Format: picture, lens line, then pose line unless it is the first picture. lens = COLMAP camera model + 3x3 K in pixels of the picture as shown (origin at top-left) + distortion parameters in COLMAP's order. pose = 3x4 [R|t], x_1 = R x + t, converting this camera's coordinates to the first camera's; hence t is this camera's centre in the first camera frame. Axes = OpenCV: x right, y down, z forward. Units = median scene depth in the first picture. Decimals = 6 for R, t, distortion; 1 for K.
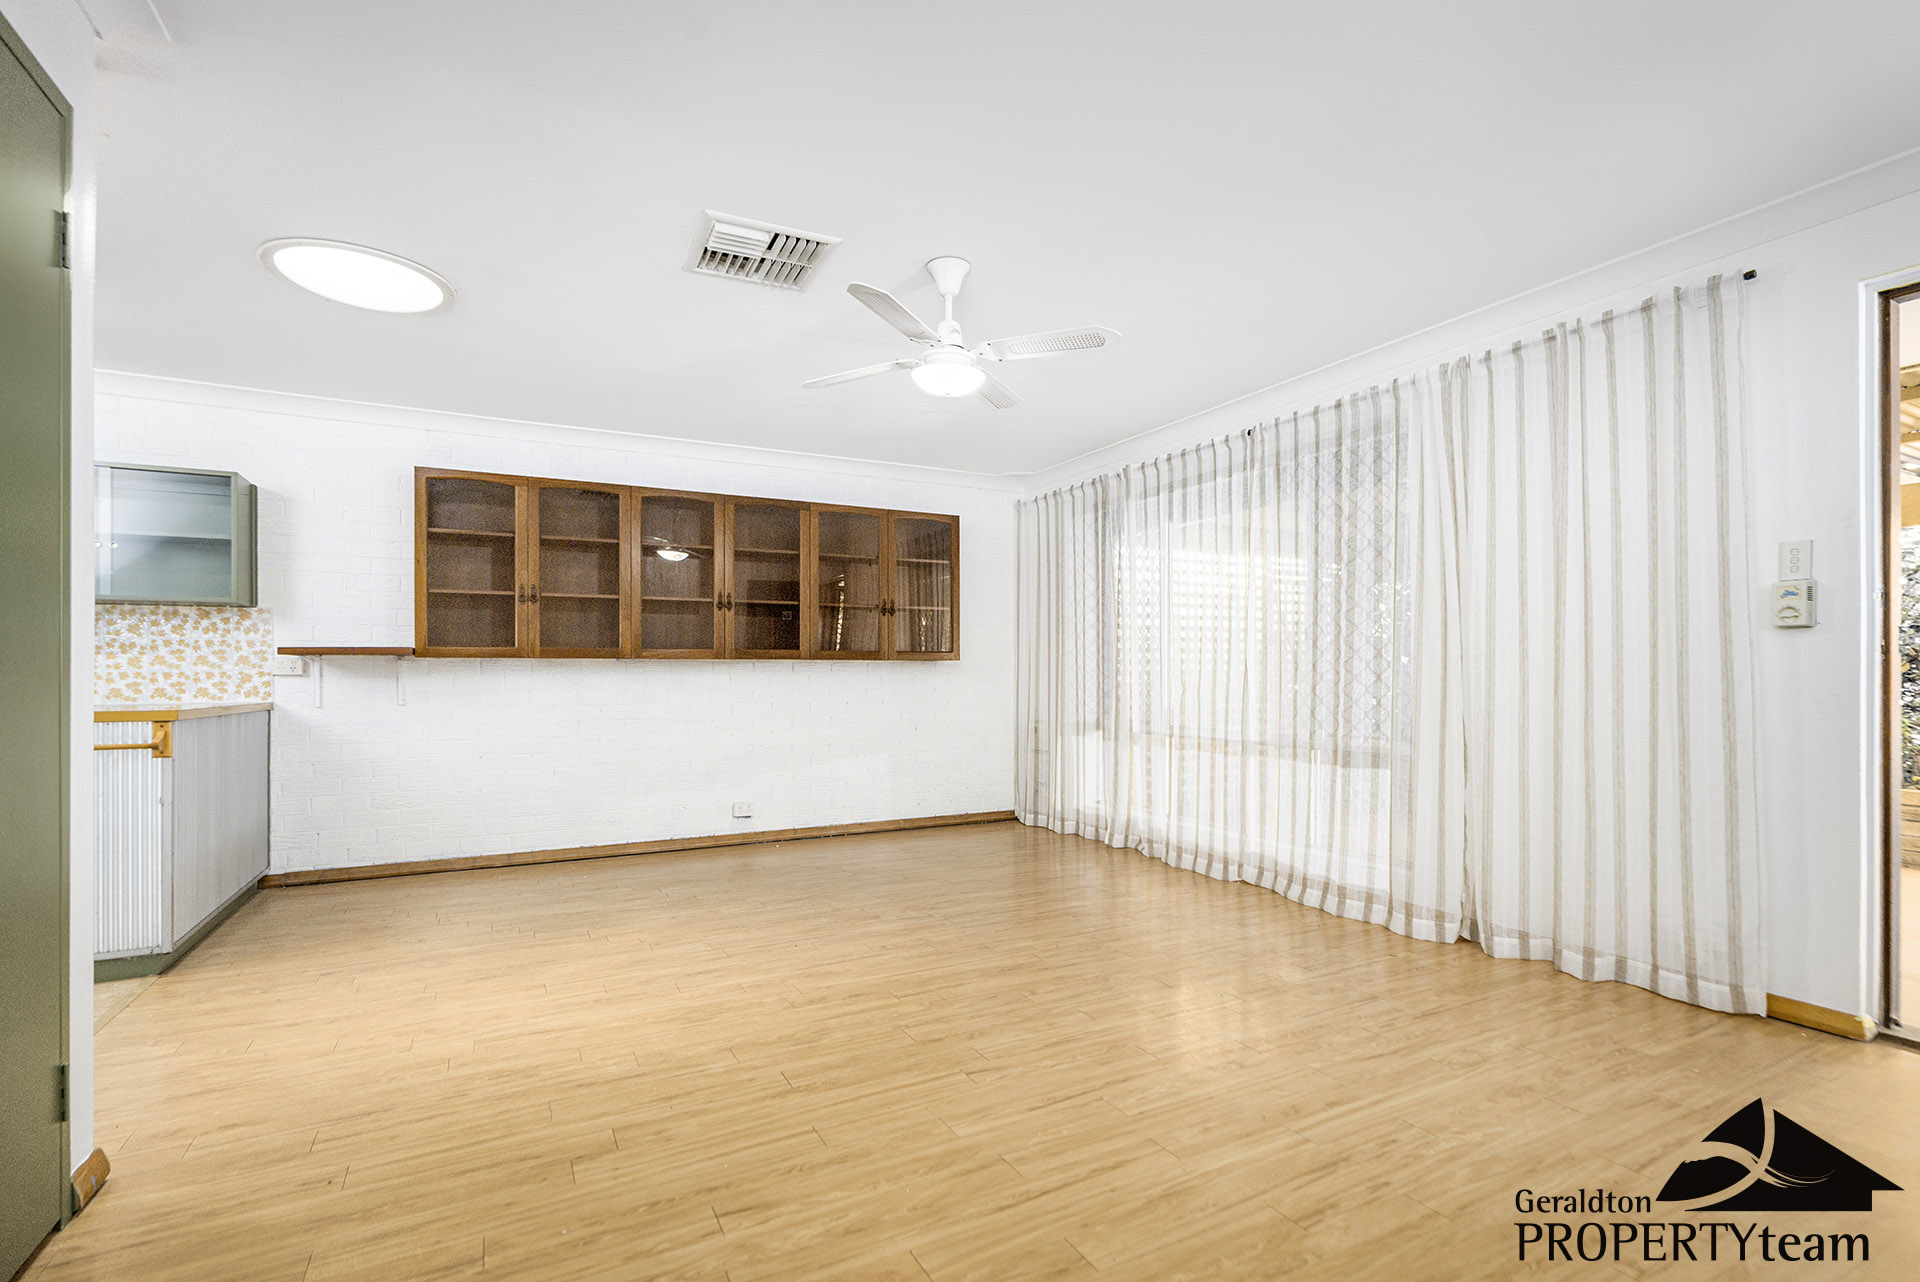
lens RADIAL K [[935.2, 0, 962.0], [0, 935.2, 672.1], [0, 0, 1]] dist [-0.002708, 0.001057]
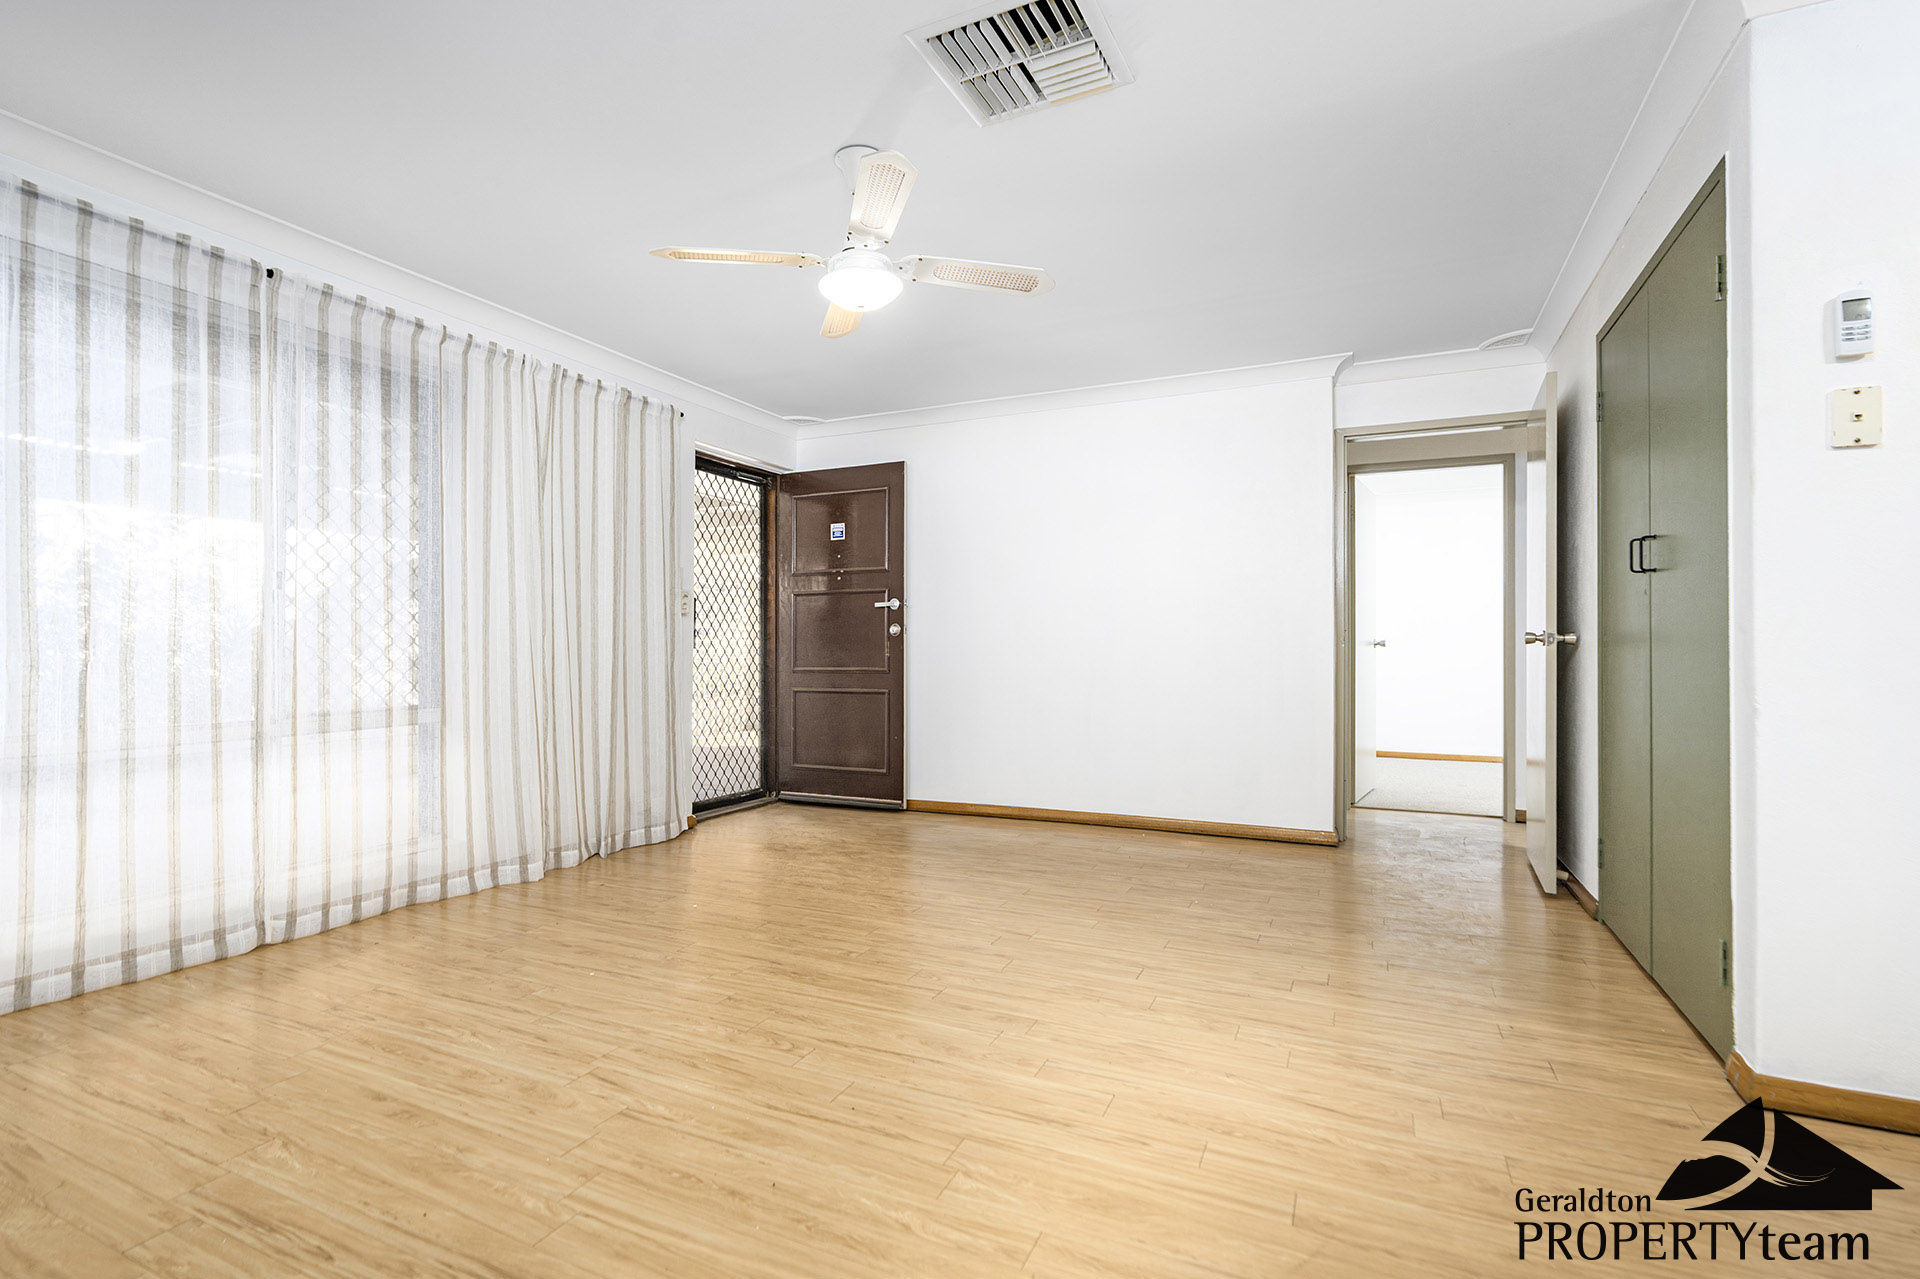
lens RADIAL K [[906.9, 0, 960.0], [0, 906.9, 639.5], [0, 0, 1]] dist [-0.026503, -0.000074]
pose [[-0.626732, 0.010025, 0.779170, -0.512950], [-0.002133, 0.999891, -0.014580, 0.015506], [-0.779232, -0.010800, -0.626643, 1.034805]]
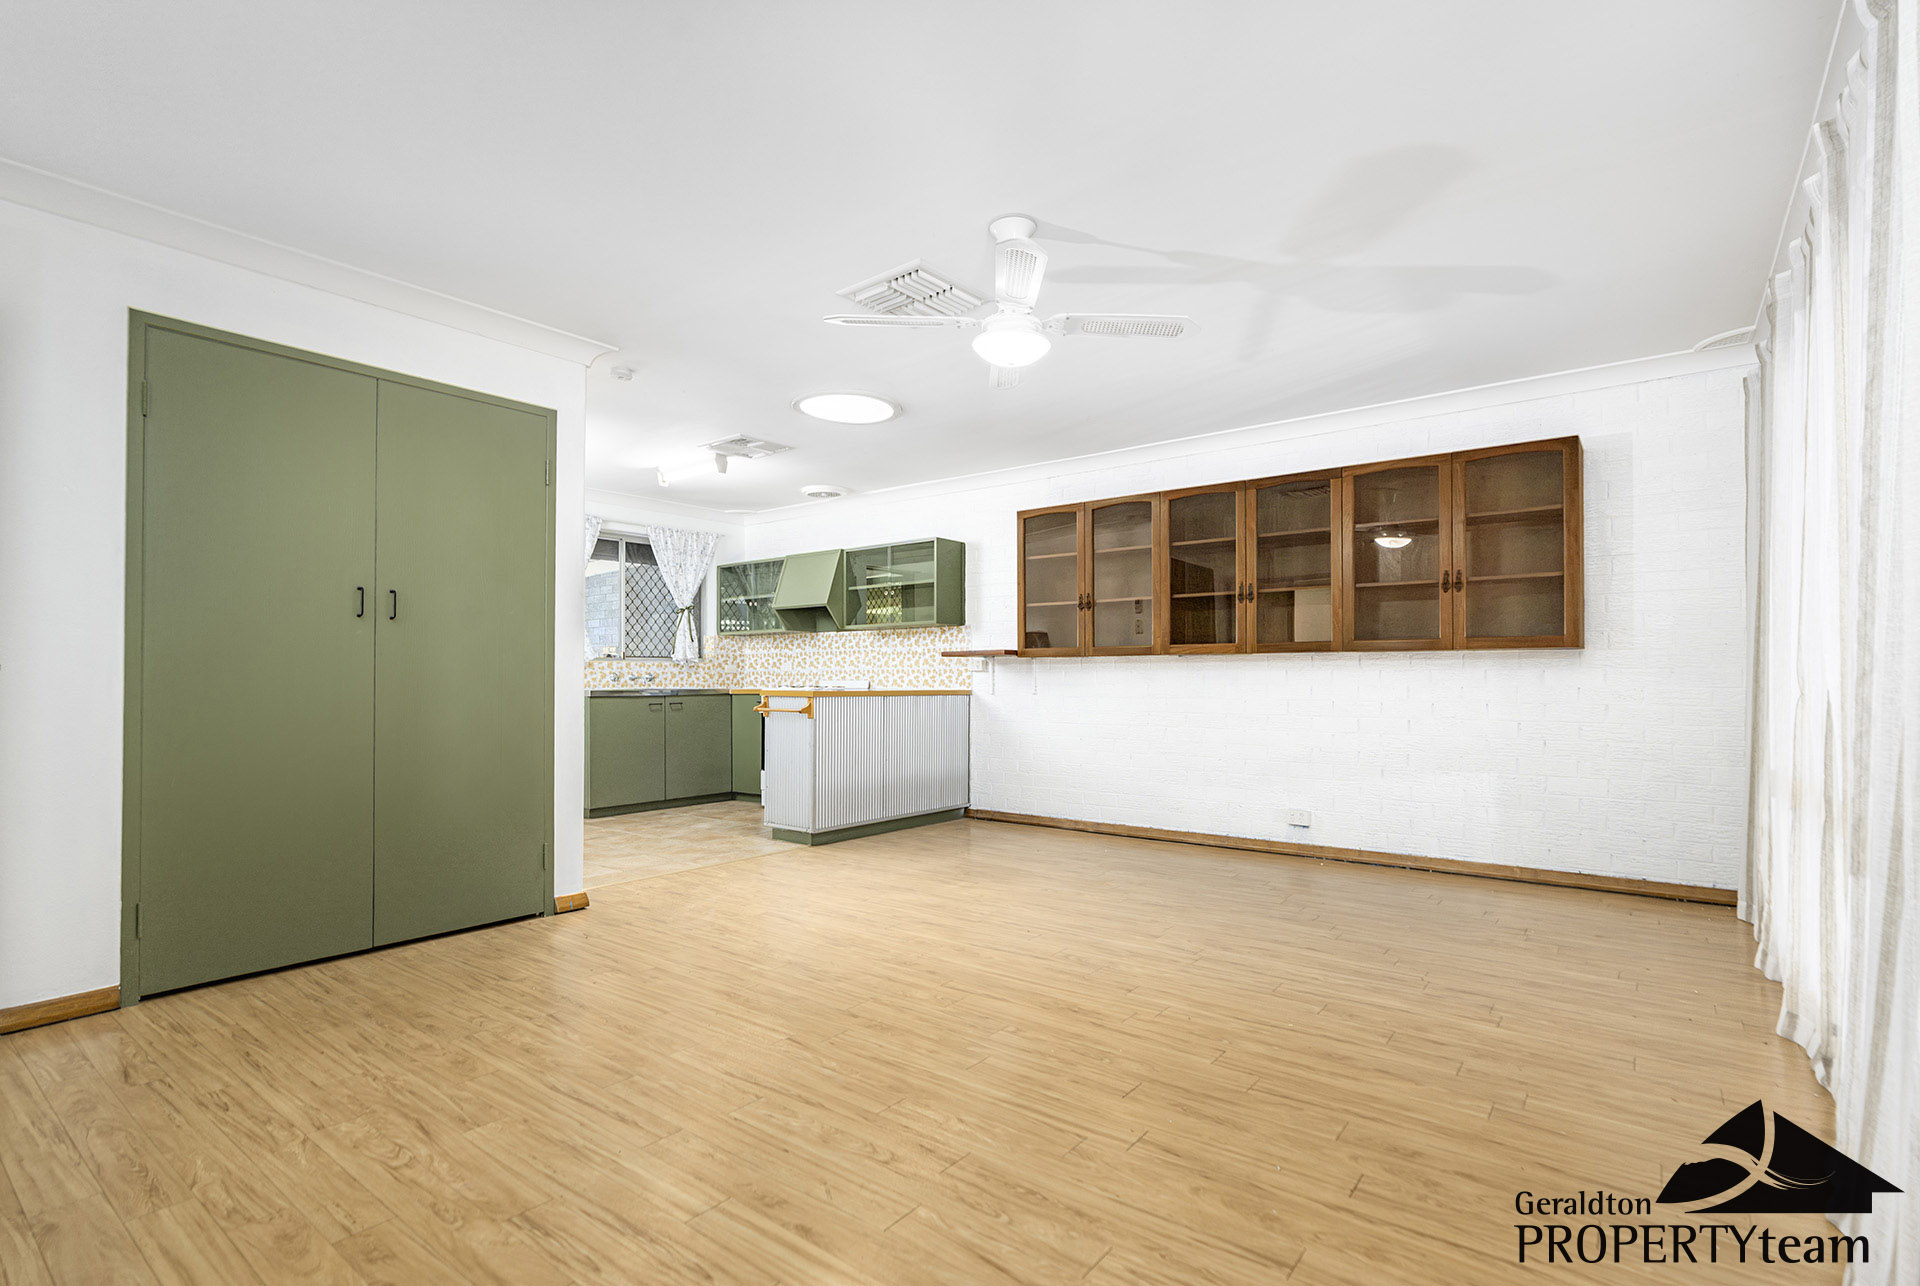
lens RADIAL K [[907.8, 0, 922.9], [0, 907.8, 653.1], [0, 0, 1]] dist [-0.001252, 0.000915]
pose [[0.383062, -0.022252, -0.923455, 0.564228], [0.002131, 0.999728, -0.023206, 0.008395], [0.923720, 0.006921, 0.383005, 0.407351]]
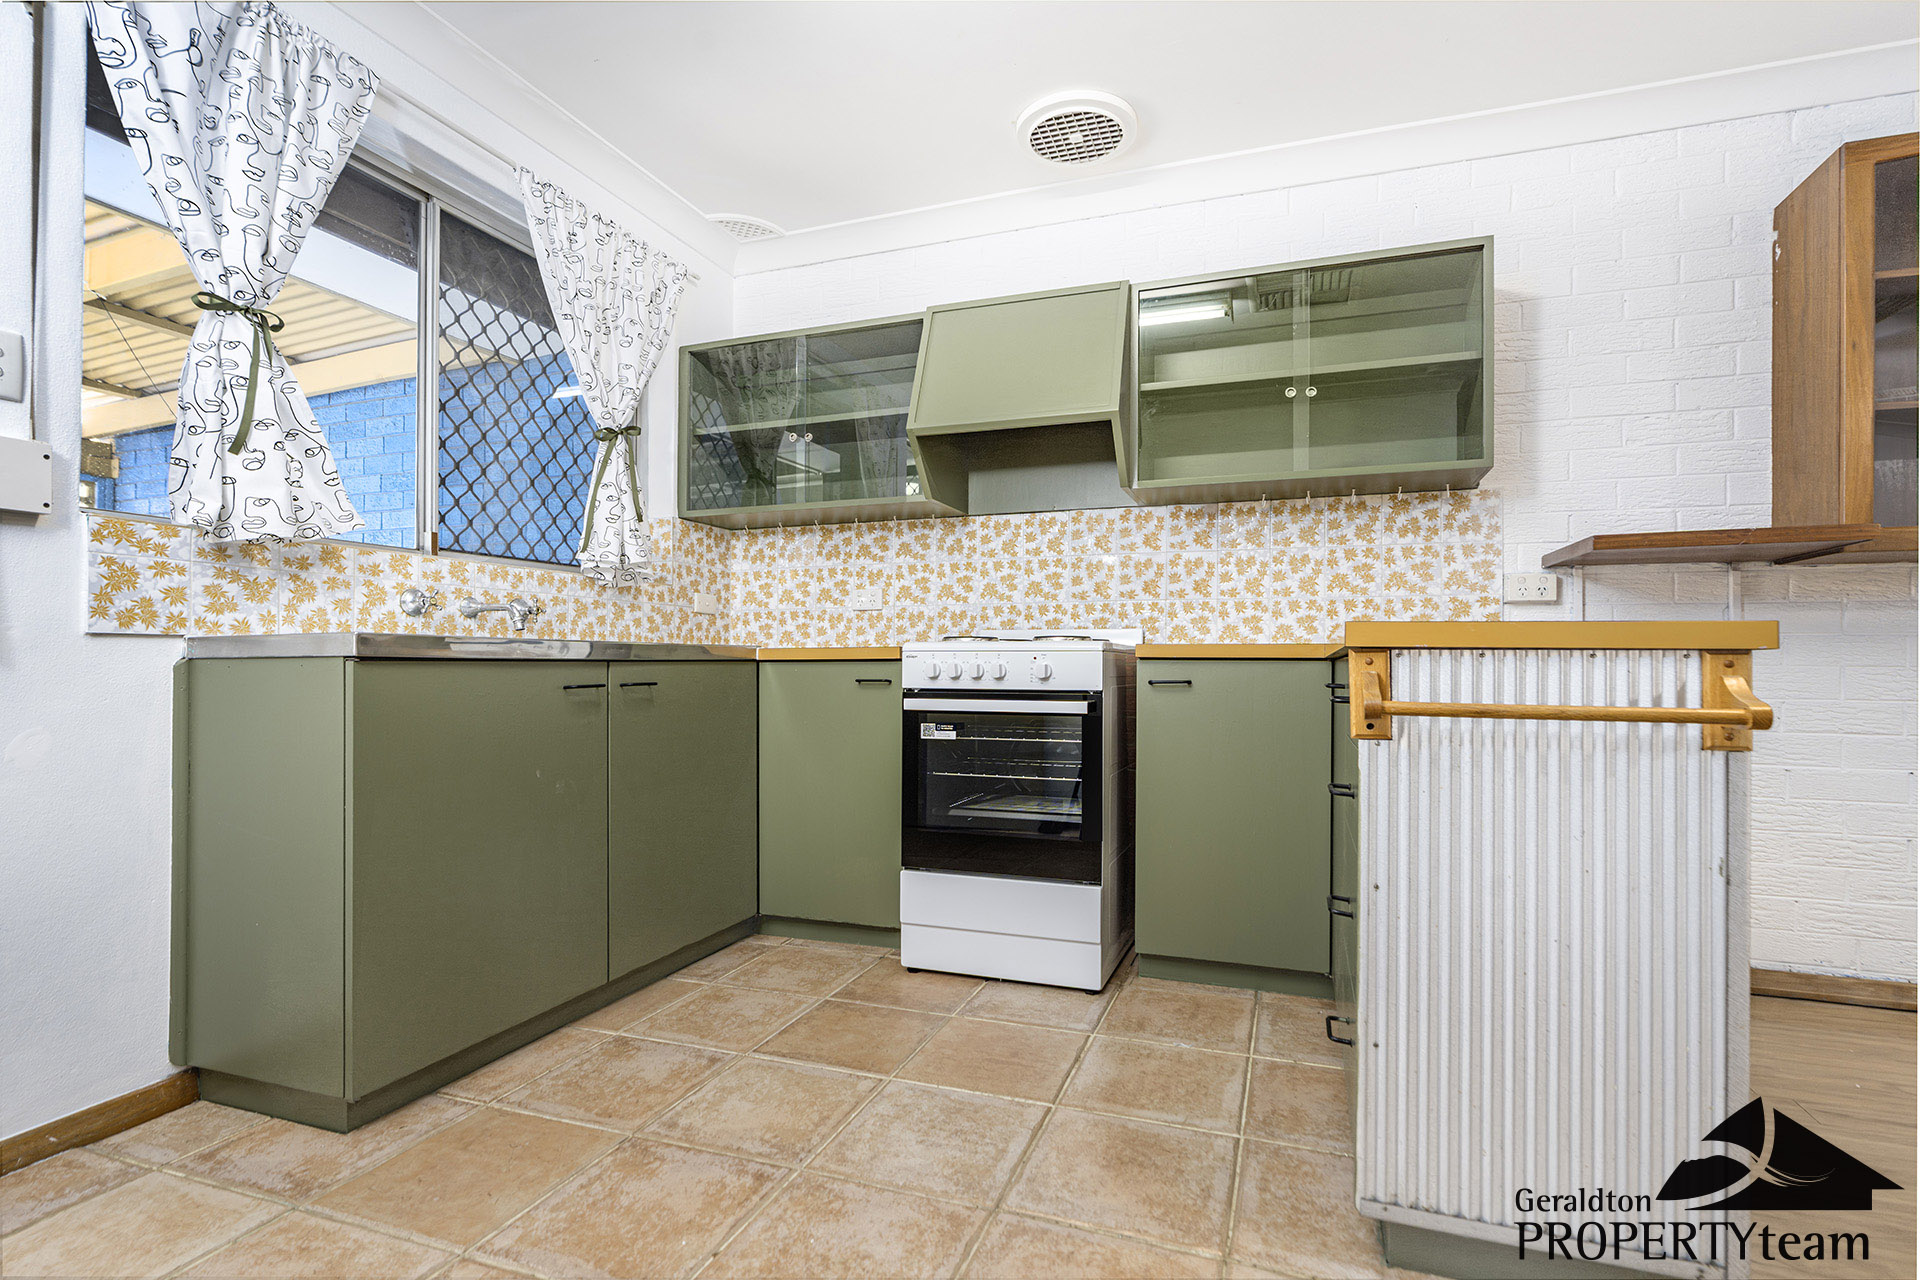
lens RADIAL K [[888.7, 0, 1013.5], [0, 888.7, 655.5], [0, 0, 1]] dist [-0.025844, 0.014956]
pose [[0.698162, 0.003635, -0.715931, -0.582328], [-0.007184, 0.999972, -0.001928, 0.041401], [0.715904, 0.006489, 0.698169, 0.415427]]
